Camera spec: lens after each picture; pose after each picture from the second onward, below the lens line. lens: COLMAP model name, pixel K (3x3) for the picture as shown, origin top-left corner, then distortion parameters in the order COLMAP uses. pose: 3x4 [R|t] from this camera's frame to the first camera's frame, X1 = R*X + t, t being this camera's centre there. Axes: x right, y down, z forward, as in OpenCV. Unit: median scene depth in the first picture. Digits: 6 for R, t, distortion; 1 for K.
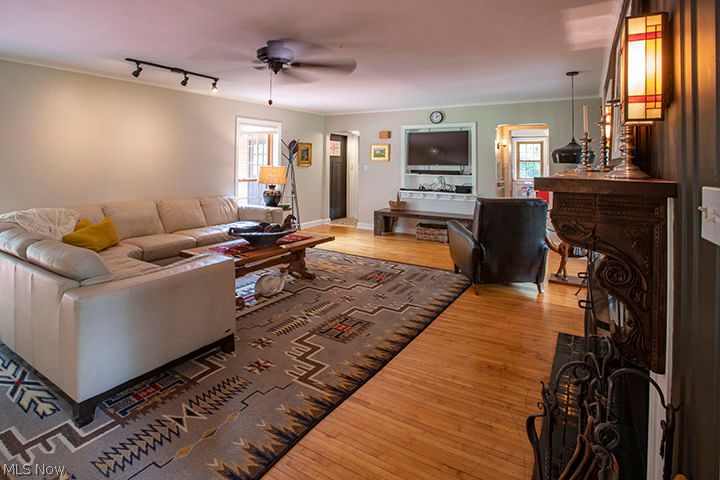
lens RADIAL K [[360.9, 0, 379.4], [0, 360.9, 160.9], [0, 0, 1]] dist [-0.022058, 0.001147]
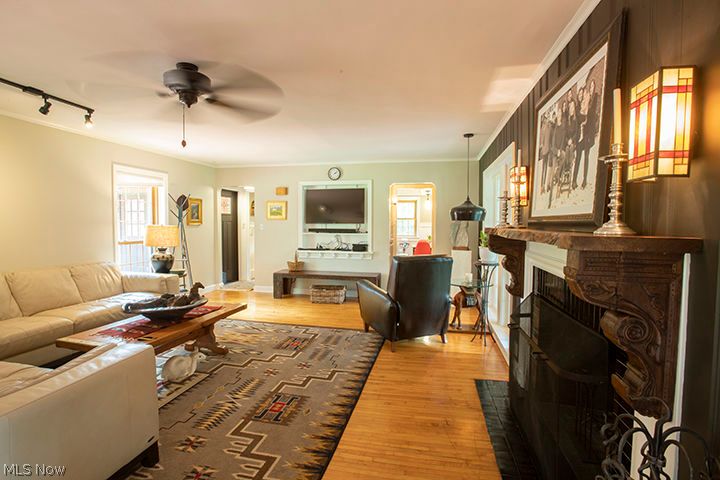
lens RADIAL K [[357.6, 0, 358.2], [0, 357.6, 241.3], [0, 0, 1]] dist [-0.058416, 0.029990]
pose [[0.957837, -0.017442, 0.286781, -0.111353], [-0.000034, 0.998149, 0.060821, 0.002463], [-0.287311, -0.058266, 0.956064, 0.098231]]
